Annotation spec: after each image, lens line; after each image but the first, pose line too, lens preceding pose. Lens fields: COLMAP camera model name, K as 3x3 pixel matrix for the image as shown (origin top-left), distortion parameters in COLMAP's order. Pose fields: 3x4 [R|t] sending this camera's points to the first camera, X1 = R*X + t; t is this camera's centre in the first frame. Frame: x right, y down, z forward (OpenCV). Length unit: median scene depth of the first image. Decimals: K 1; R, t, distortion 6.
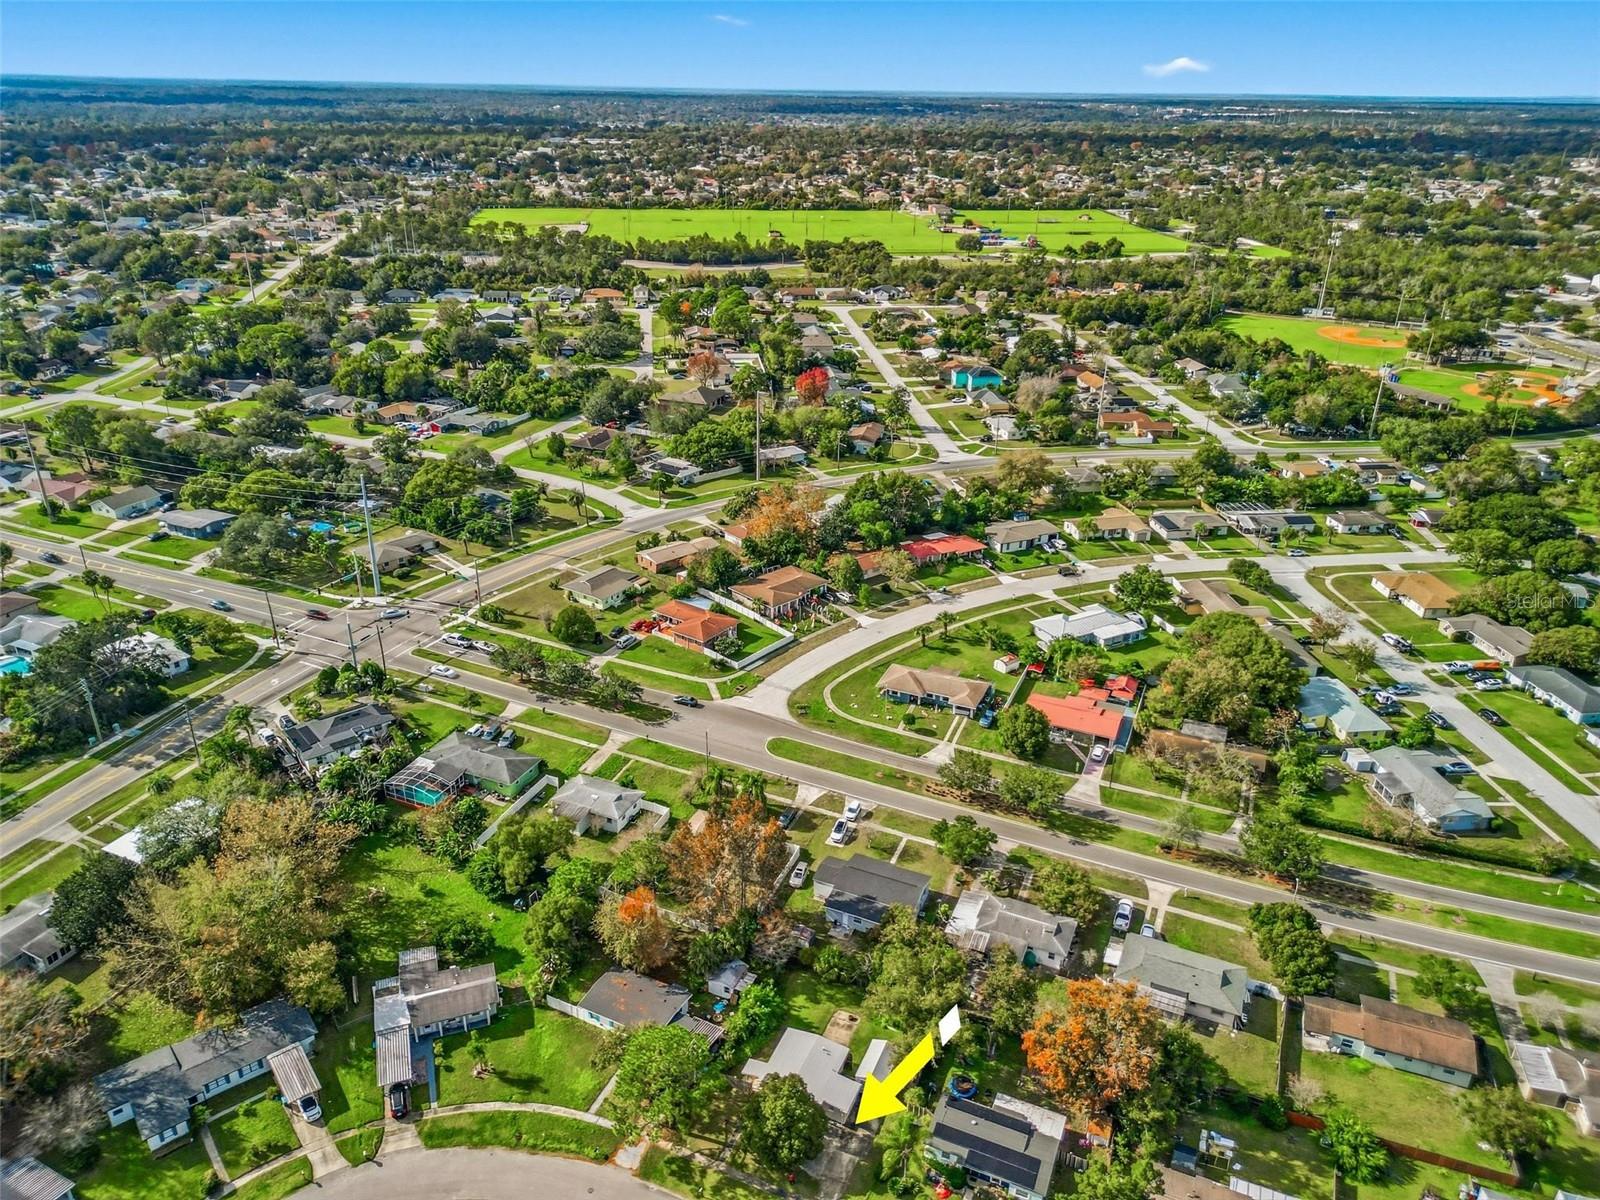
lens RADIAL K [[1120.0, 0, 798.9], [0, 1120.0, 604.3], [0, 0, 1]] dist [0.073613, -0.088588]
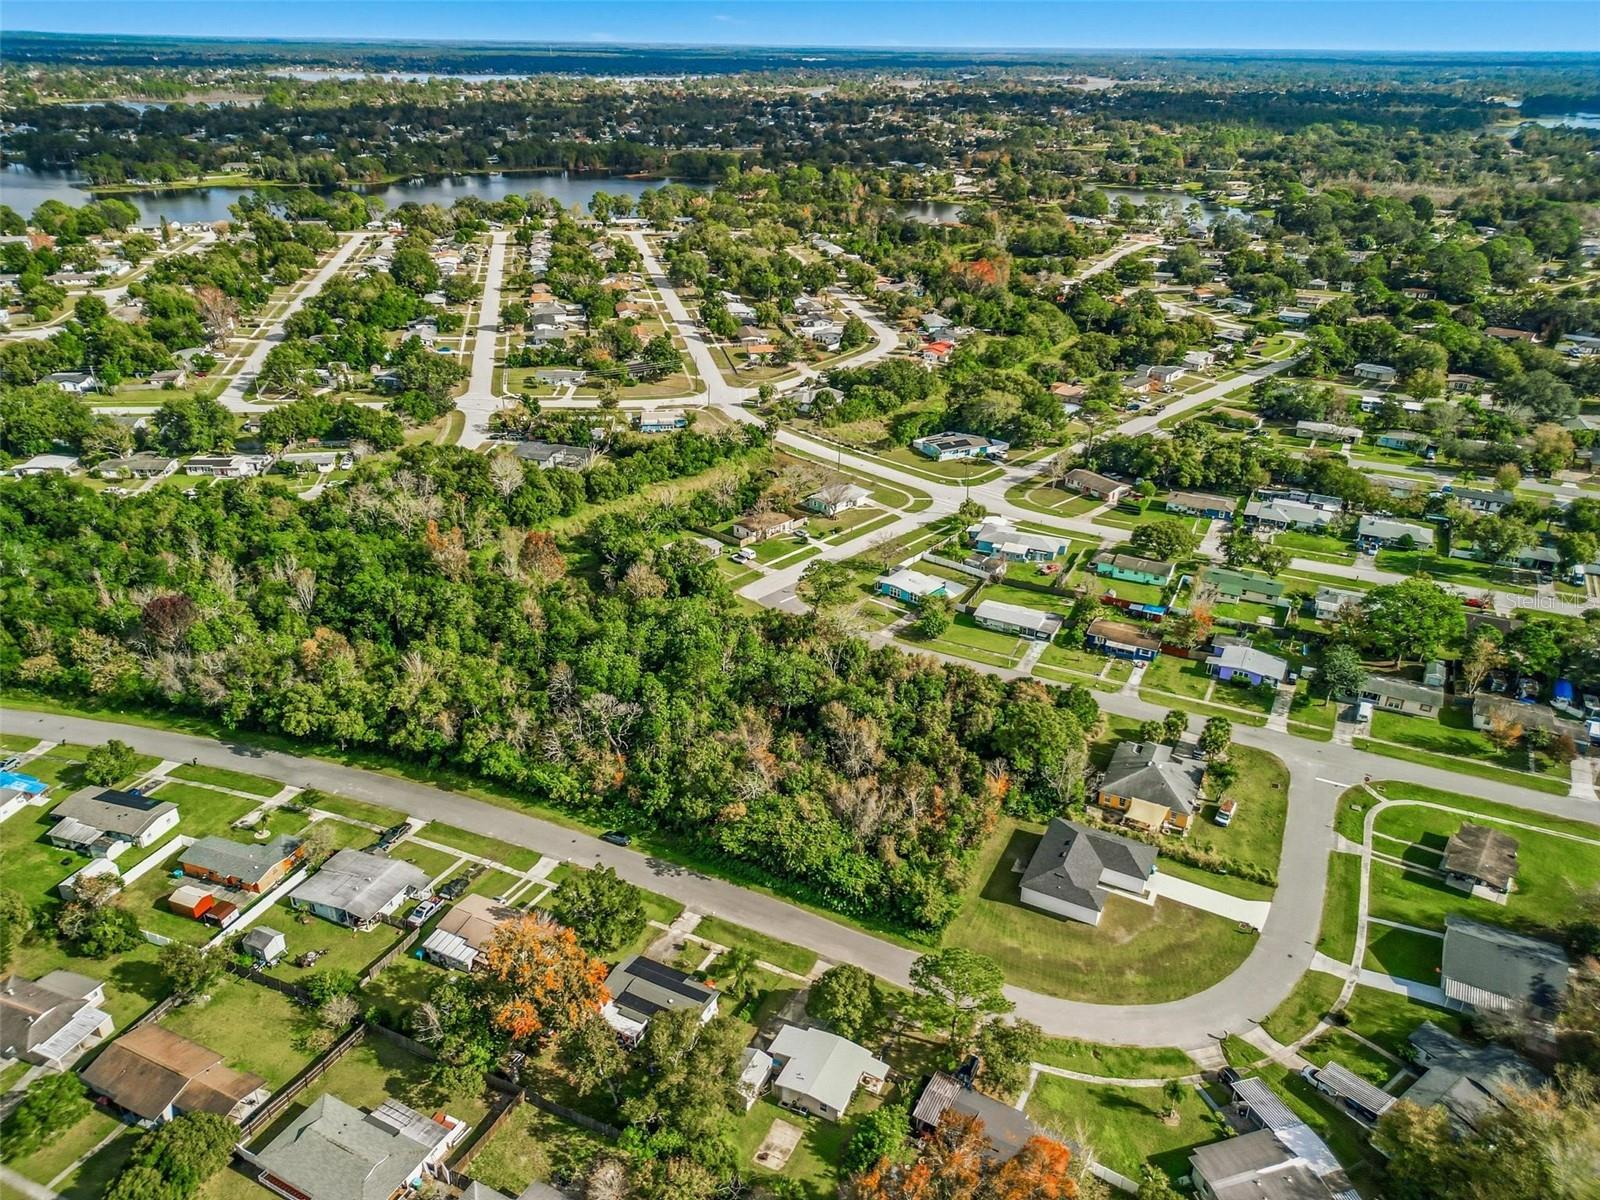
lens RADIAL K [[1120.0, 0, 798.9], [0, 1120.0, 604.3], [0, 0, 1]] dist [0.073613, -0.088588]
pose [[-0.999484, -0.020453, 0.024773, 0.003949], [0.007250, 0.607632, 0.794186, -0.315151], [-0.031297, 0.793956, -0.607170, 0.677532]]
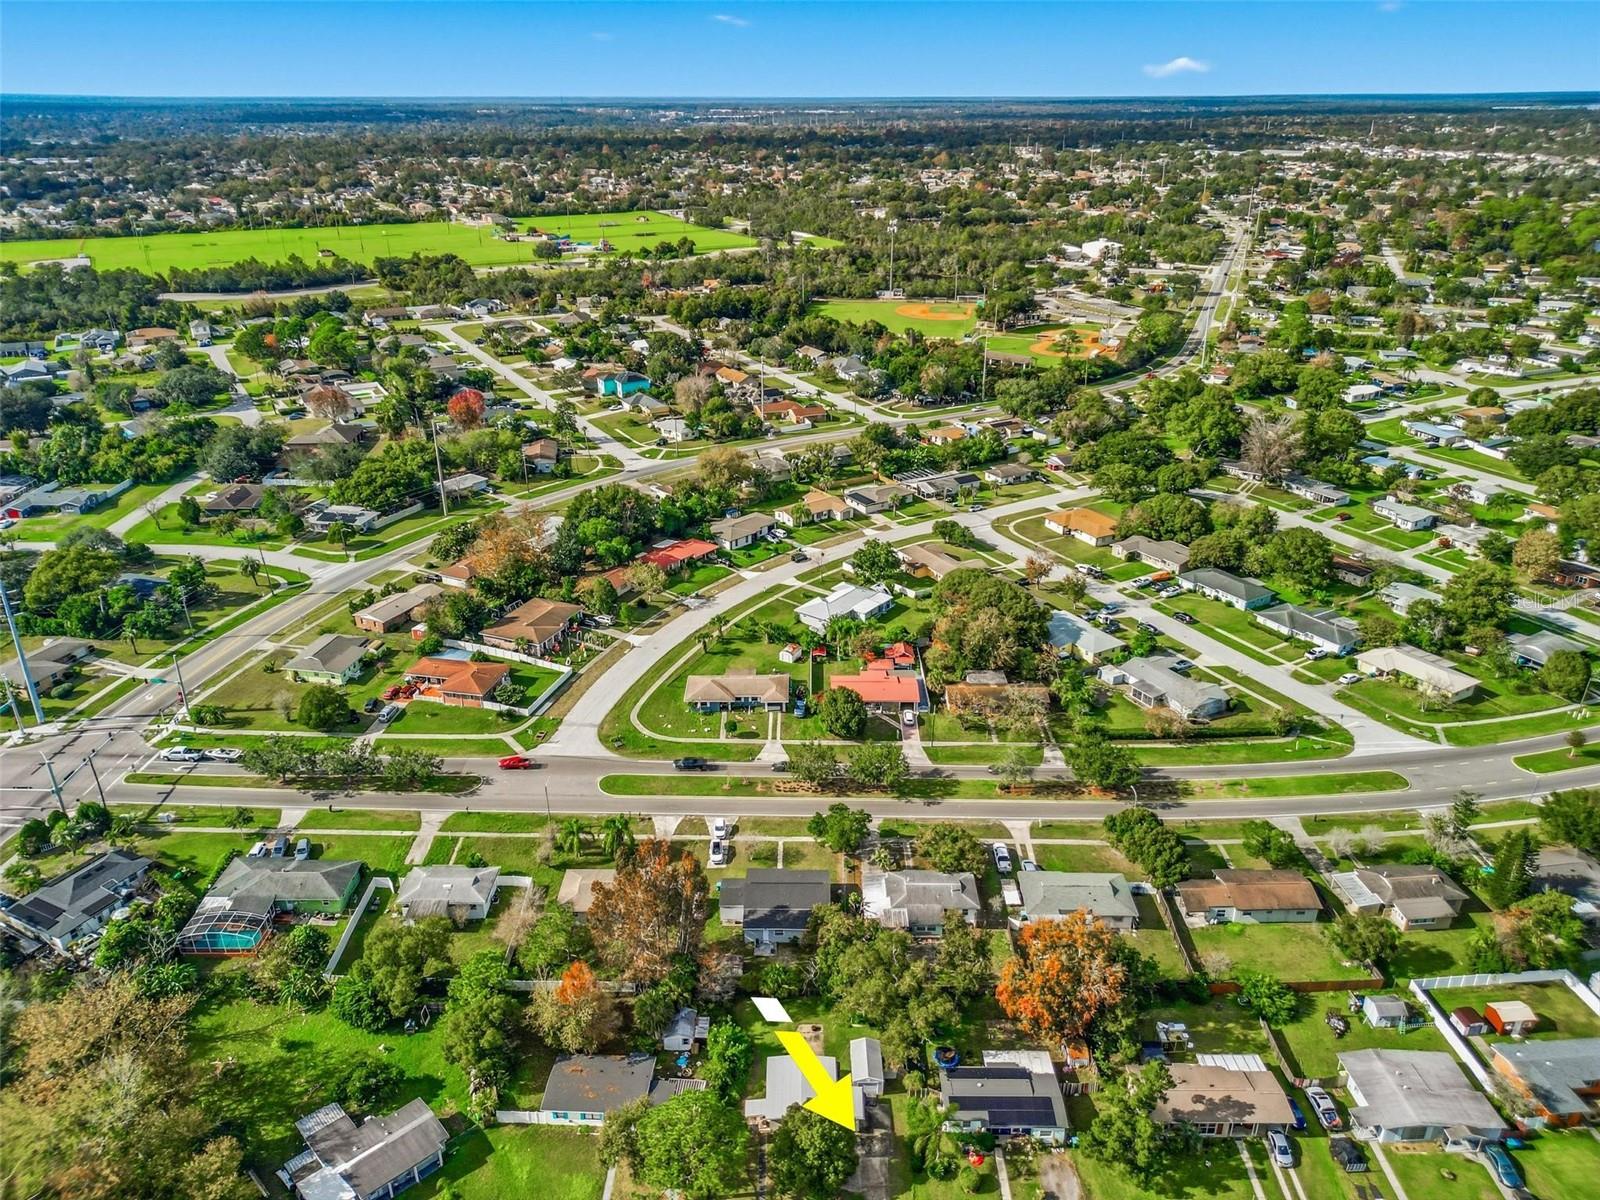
lens RADIAL K [[1120.0, 0, 798.9], [0, 1120.0, 604.3], [0, 0, 1]] dist [0.073613, -0.088588]
pose [[0.917427, -0.178495, 0.355624, -0.146185], [0.179776, 0.983258, 0.029736, -0.018386], [-0.354977, 0.036652, 0.934156, 0.037421]]
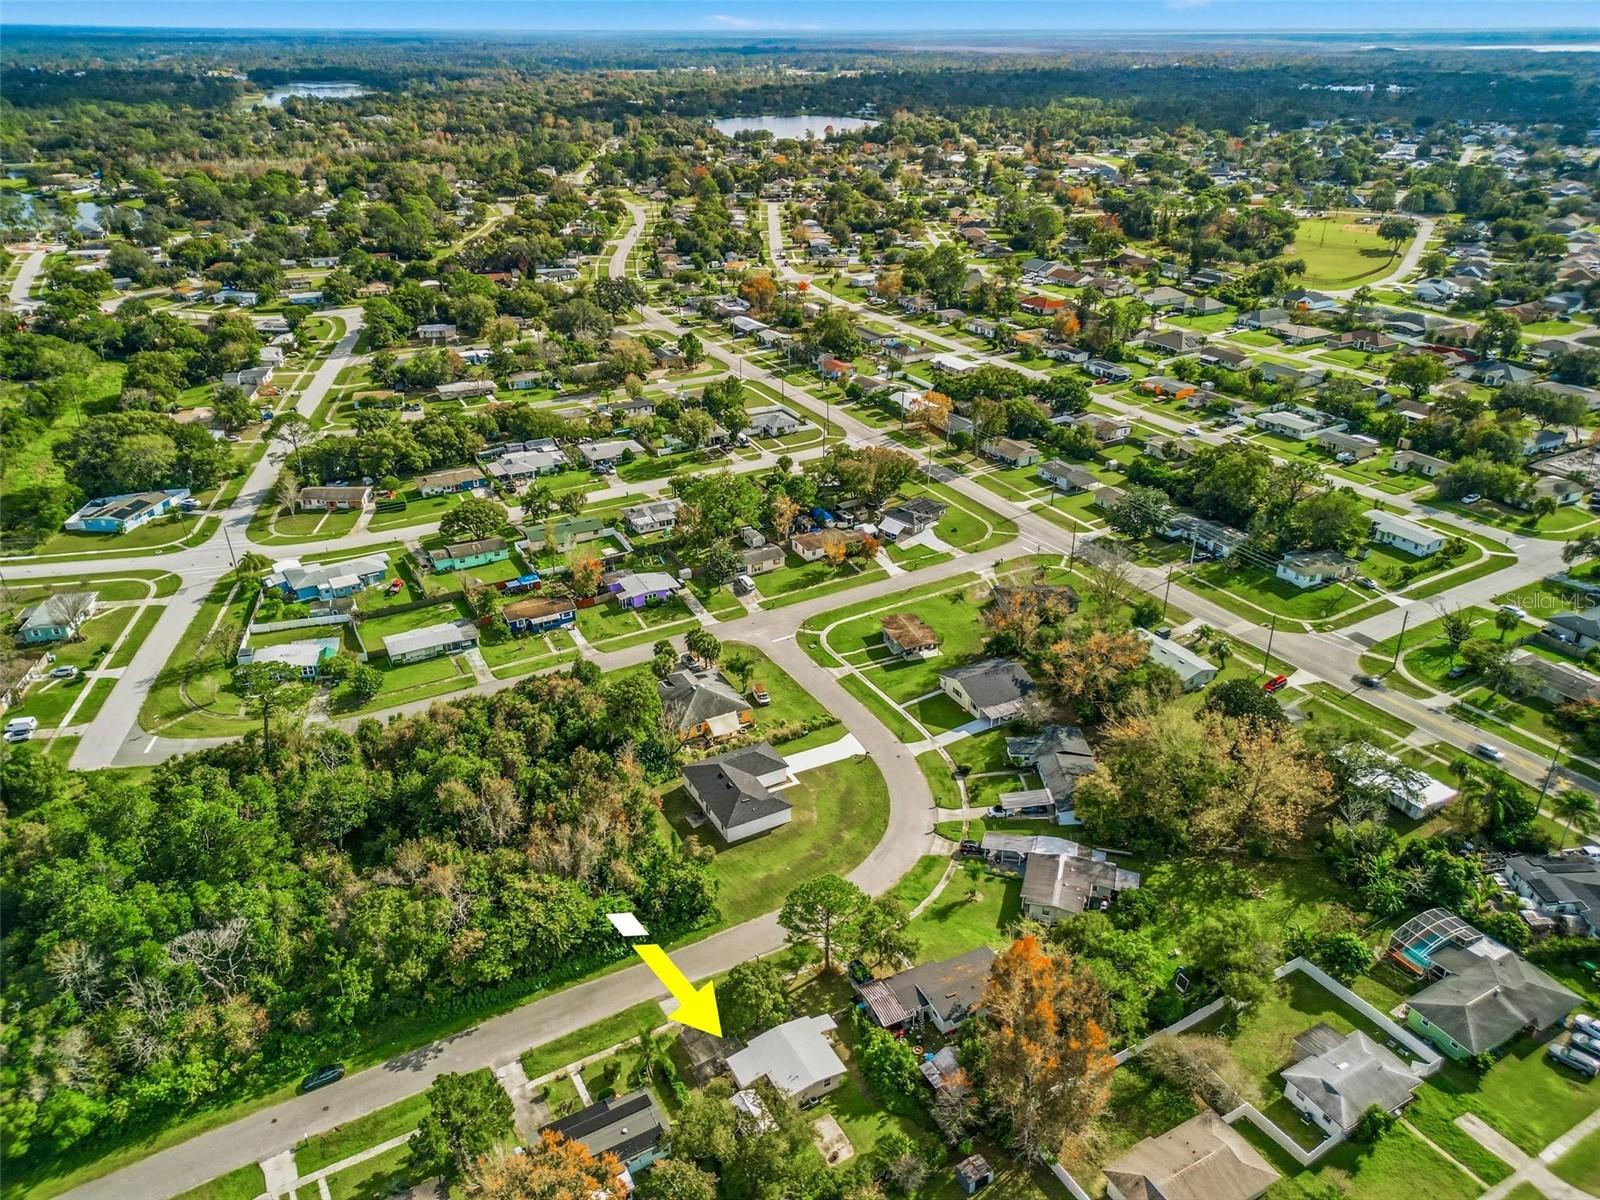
lens RADIAL K [[1120.0, 0, 798.9], [0, 1120.0, 604.3], [0, 0, 1]] dist [0.073613, -0.088588]
pose [[-0.584652, 0.368027, -0.723006, 0.294604], [-0.359923, 0.681021, 0.637704, -0.246399], [0.727074, 0.633062, -0.265699, 0.540122]]
